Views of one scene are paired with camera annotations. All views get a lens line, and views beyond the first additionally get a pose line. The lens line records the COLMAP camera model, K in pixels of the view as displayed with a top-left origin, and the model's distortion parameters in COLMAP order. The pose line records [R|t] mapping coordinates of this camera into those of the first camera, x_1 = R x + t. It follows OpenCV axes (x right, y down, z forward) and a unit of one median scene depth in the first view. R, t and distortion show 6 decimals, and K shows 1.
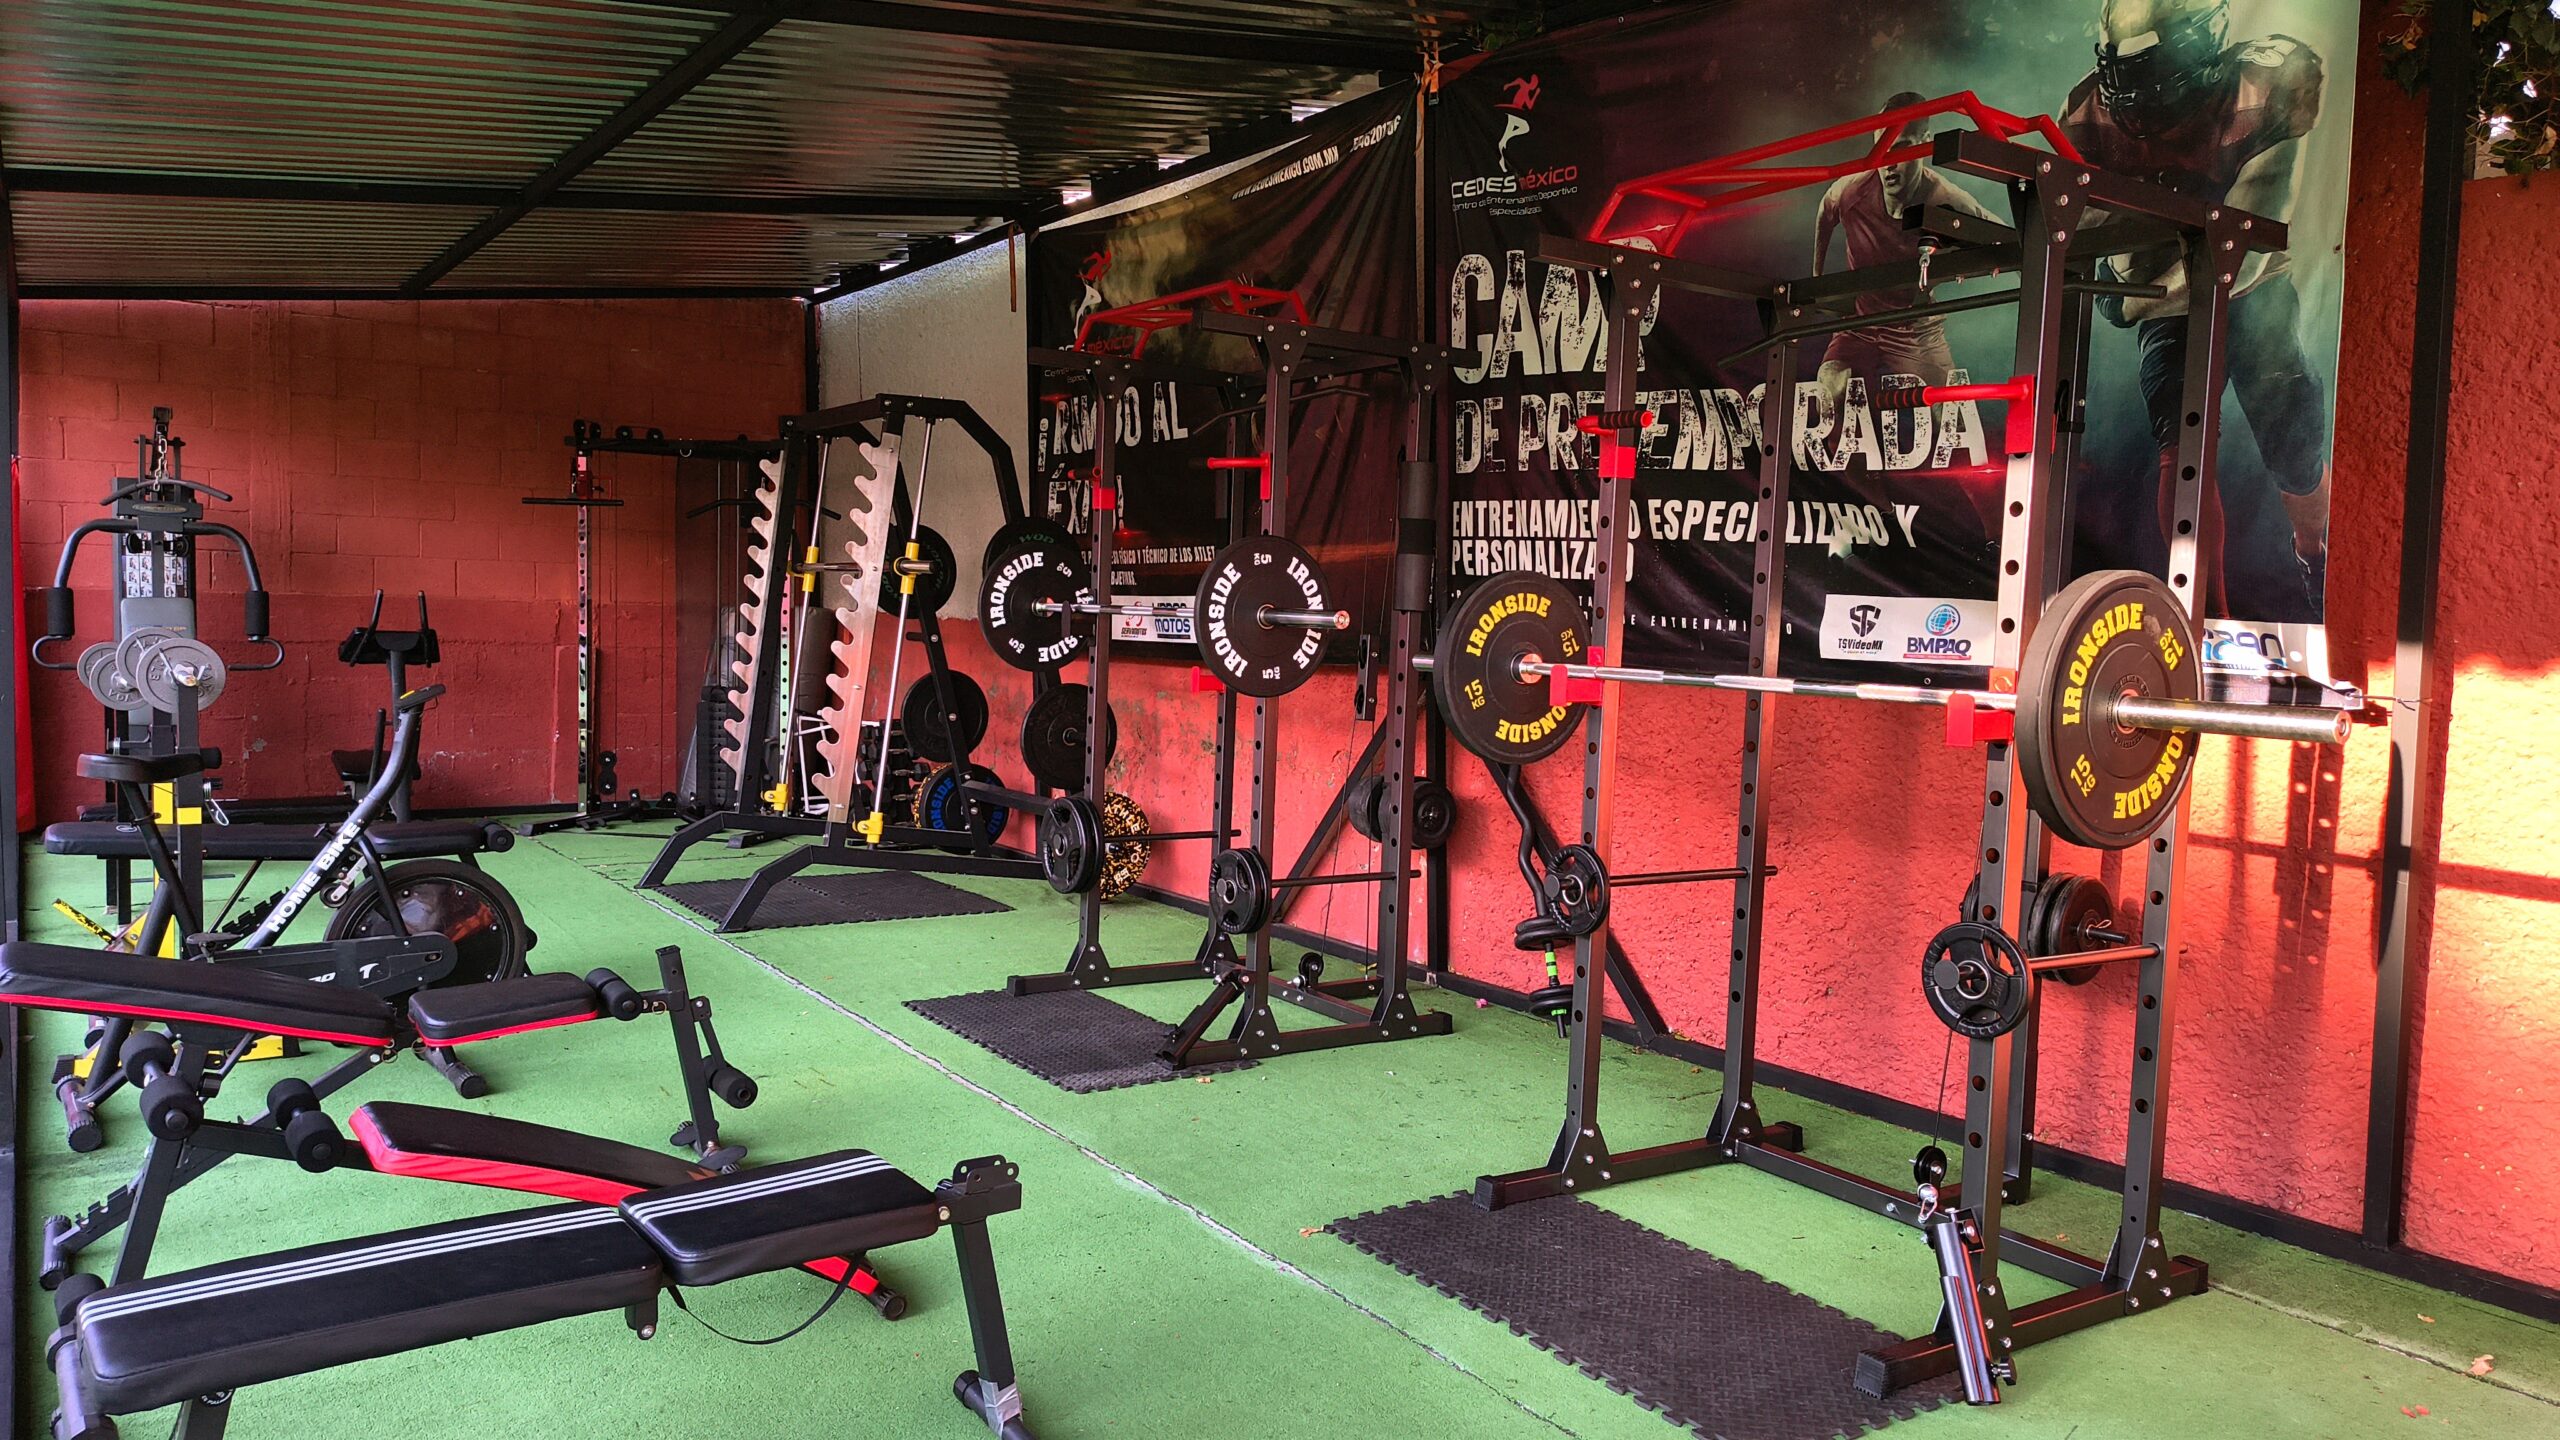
lens RADIAL K [[1851.1, 0, 1285.4], [0, 1851.1, 715.1], [0, 0, 1]] dist [0.031412, -0.005108]
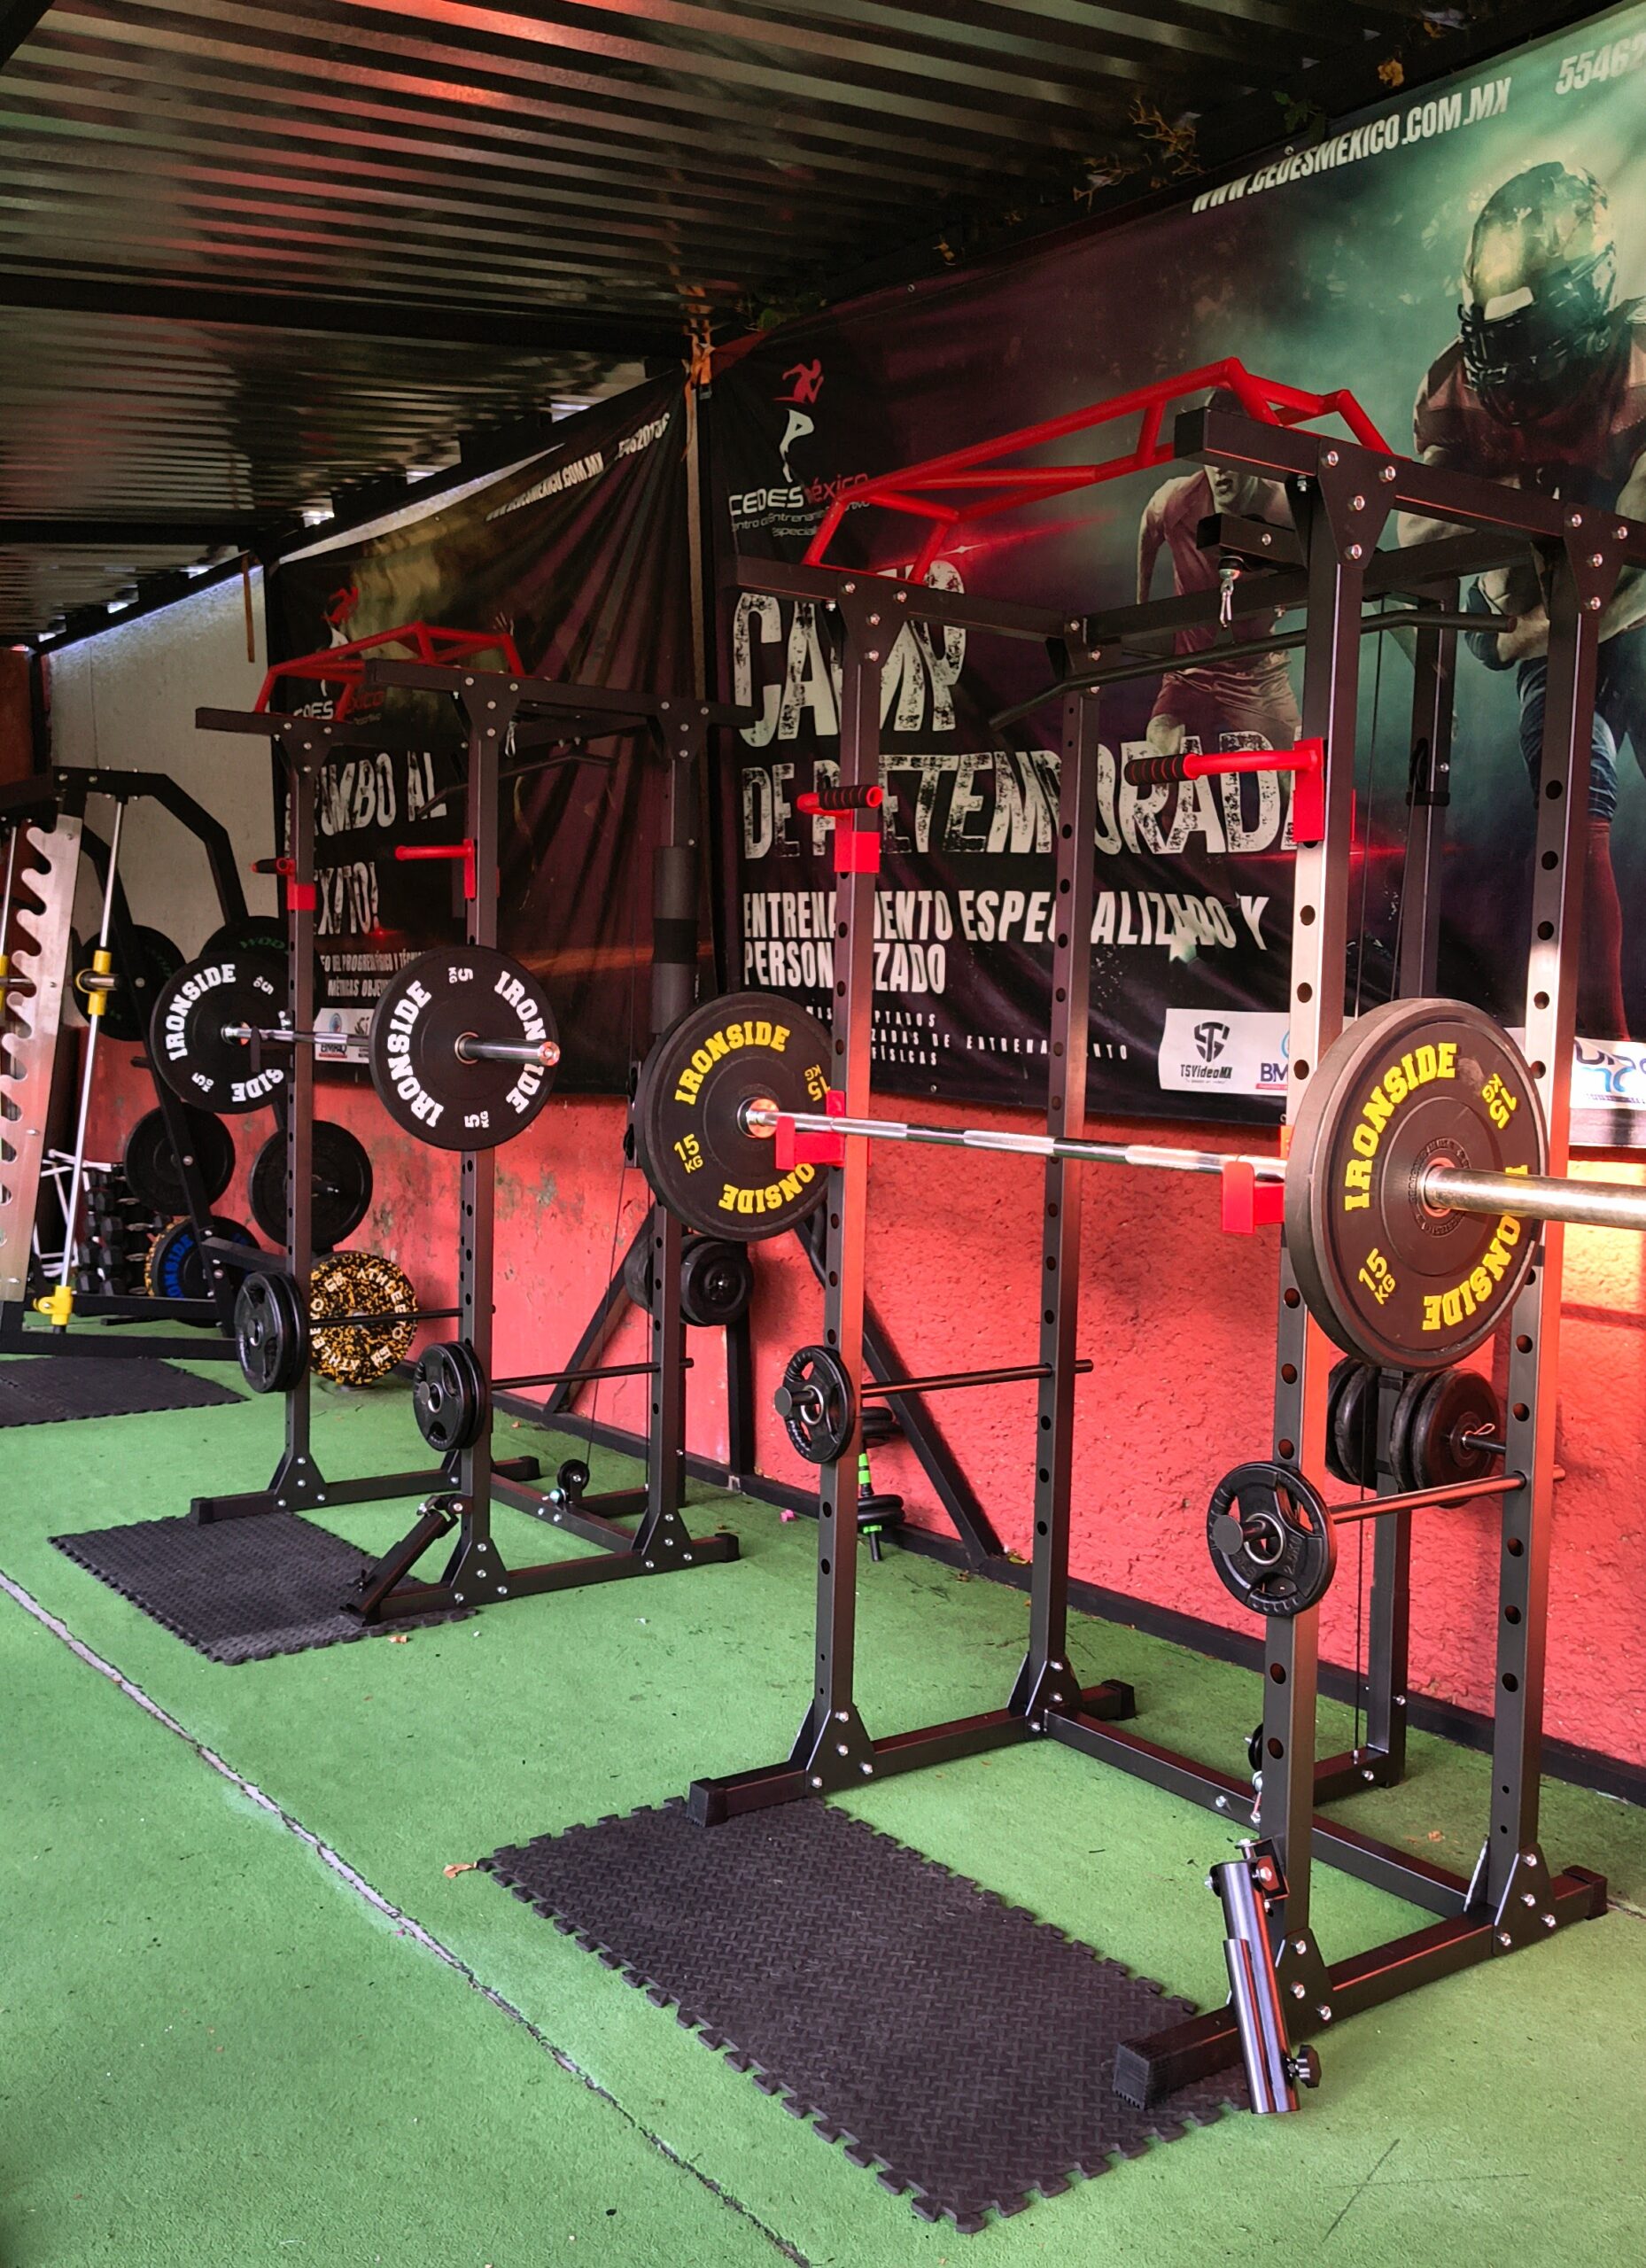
lens RADIAL K [[2103.6, 0, 823.0], [0, 2103.6, 1134.0], [0, 0, 1]] dist [0.034674, 0.029997]
pose [[0.998994, -0.020375, 0.039953, 0.109281], [0.020049, 0.999763, 0.008543, -0.022540], [-0.040118, -0.007733, 0.999165, 0.104841]]
